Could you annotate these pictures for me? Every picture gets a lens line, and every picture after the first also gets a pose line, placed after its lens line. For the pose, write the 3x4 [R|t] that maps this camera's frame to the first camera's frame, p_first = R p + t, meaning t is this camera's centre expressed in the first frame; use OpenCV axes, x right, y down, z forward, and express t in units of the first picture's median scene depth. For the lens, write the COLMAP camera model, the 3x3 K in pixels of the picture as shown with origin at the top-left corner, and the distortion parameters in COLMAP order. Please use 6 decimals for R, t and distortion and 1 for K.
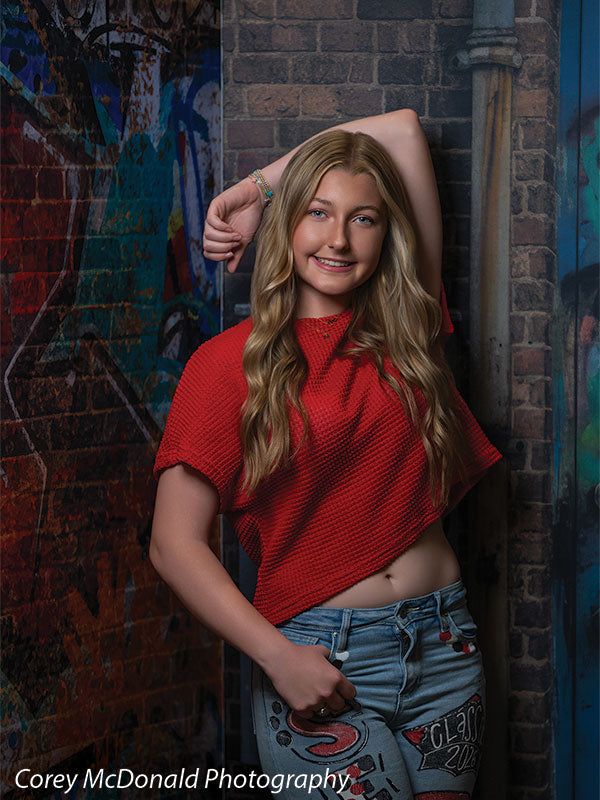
lens RADIAL K [[3793.3, 0, 274.4], [0, 3793.3, 438.0], [0, 0, 1]] dist [0.662487, 4.090349]
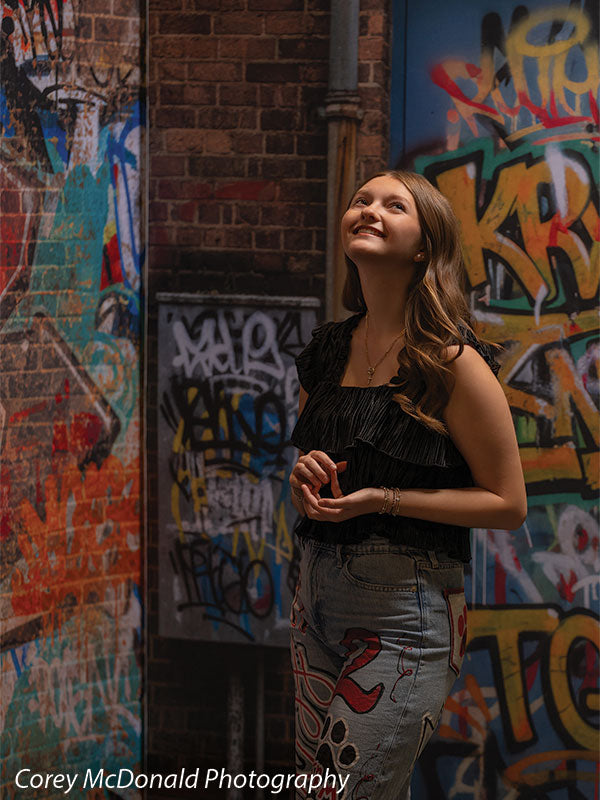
lens RADIAL K [[3538.5, 0, 266.4], [0, 3538.5, 444.0], [0, 0, 1]] dist [0.431661, 2.210248]
pose [[0.999600, 0.010412, -0.026283, 0.064352], [-0.010320, 0.999940, 0.003633, 0.013566], [0.026320, -0.003361, 0.999648, -0.254784]]
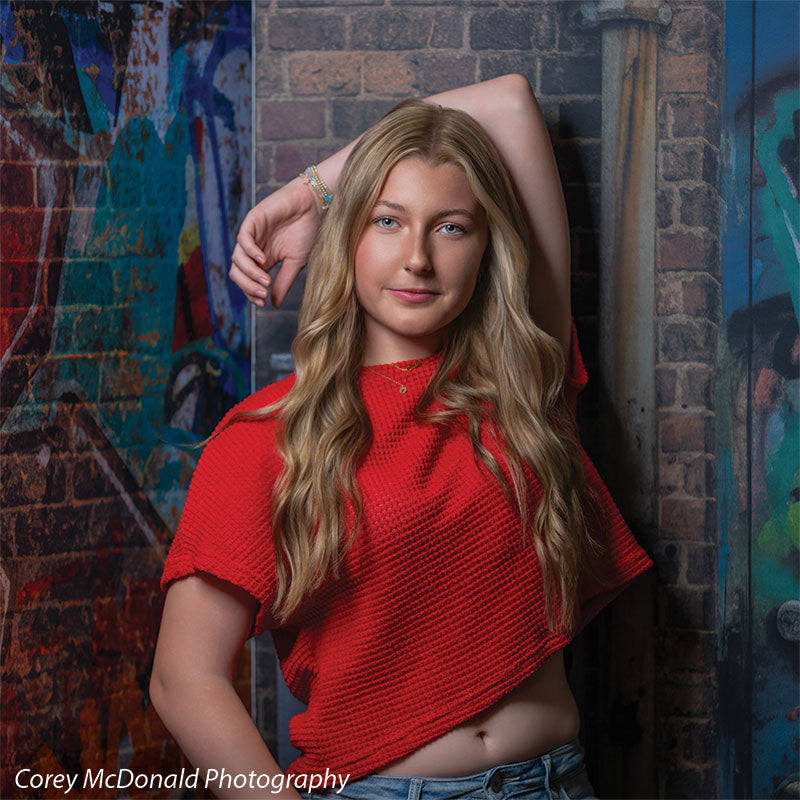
lens RADIAL K [[4737.4, 0, 241.6], [0, 4737.4, 415.7], [0, 0, 1]] dist [0.597803, 3.466900]
pose [[0.999906, -0.001252, -0.013662, -0.003895], [0.000862, 0.999592, -0.028540, 0.002234], [0.013692, 0.028526, 0.999499, 0.103186]]
